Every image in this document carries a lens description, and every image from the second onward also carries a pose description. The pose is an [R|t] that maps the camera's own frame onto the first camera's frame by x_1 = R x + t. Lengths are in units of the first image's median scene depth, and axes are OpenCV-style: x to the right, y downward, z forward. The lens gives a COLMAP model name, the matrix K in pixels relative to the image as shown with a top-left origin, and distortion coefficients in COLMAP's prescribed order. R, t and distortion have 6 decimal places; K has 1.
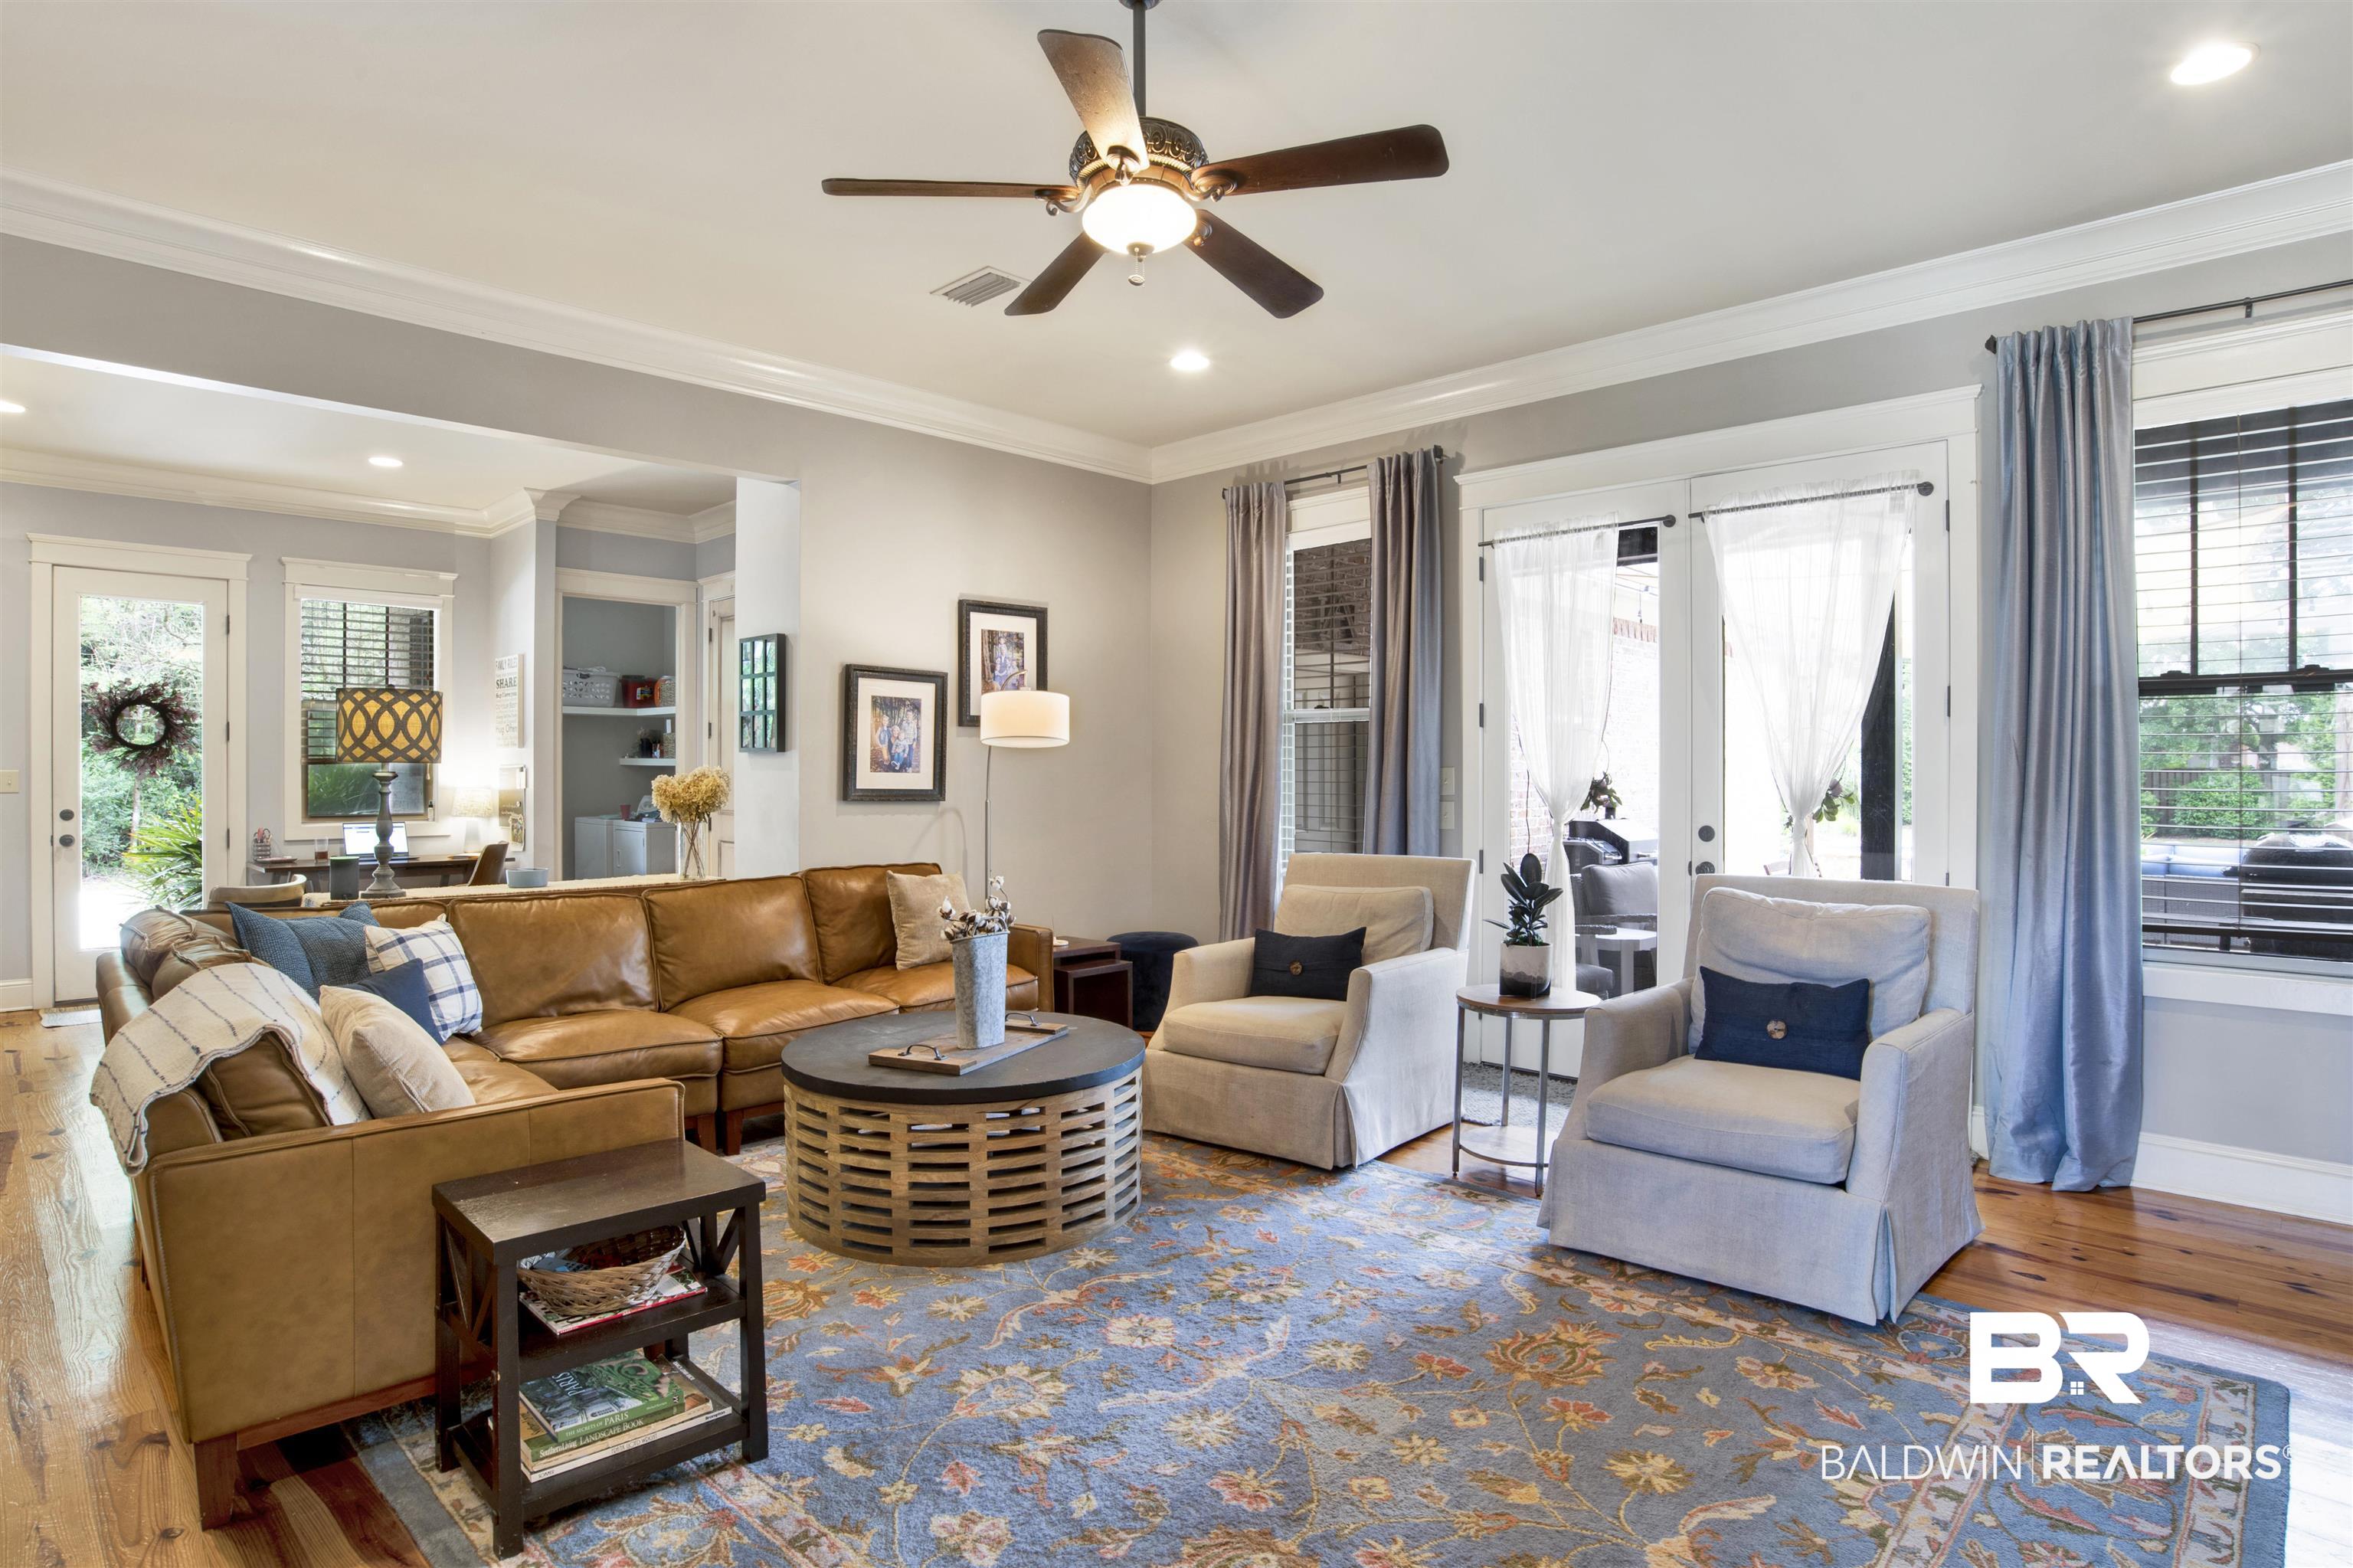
lens RADIAL K [[1249.3, 0, 1192.3], [0, 1249.3, 786.2], [0, 0, 1]] dist [-0.046259, 0.006787]
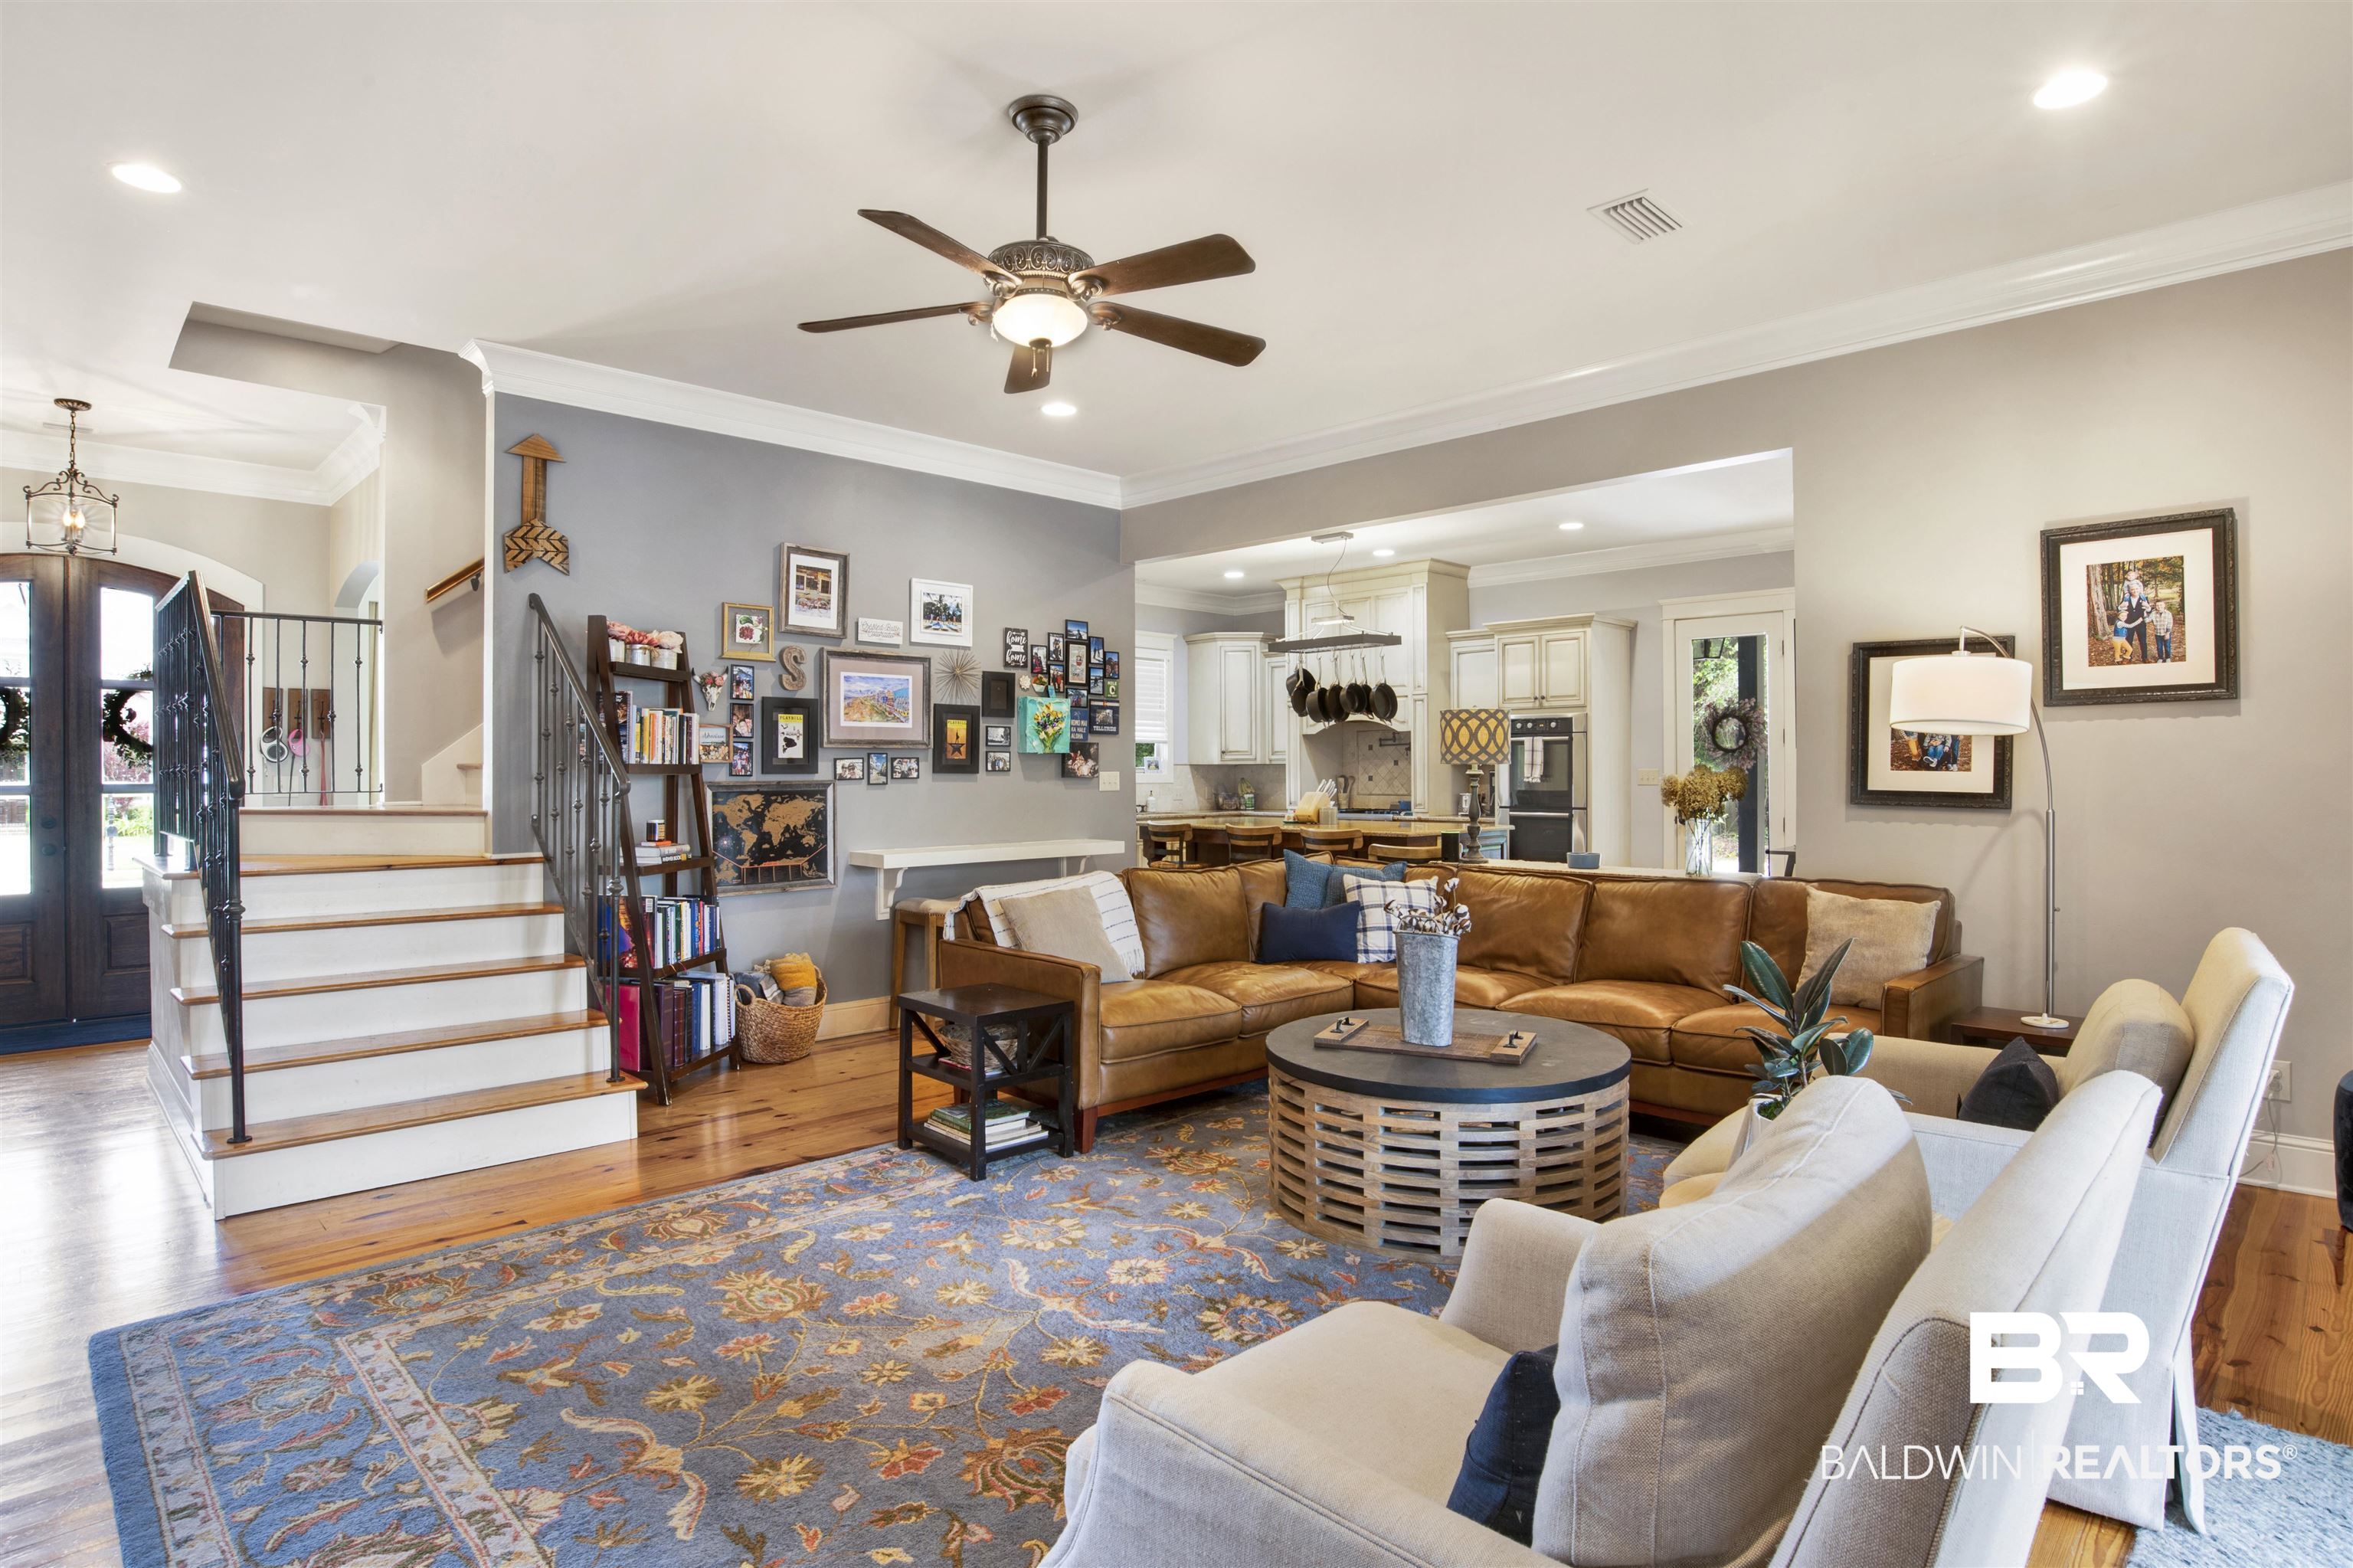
lens RADIAL K [[1249.3, 0, 1214.5], [0, 1249.3, 782.0], [0, 0, 1]] dist [-0.046259, 0.006787]
pose [[-0.014990, 0.009950, -0.999838, 0.827238], [-0.007856, 0.999918, 0.010068, -0.012262], [0.999857, 0.008006, -0.014911, 0.829311]]
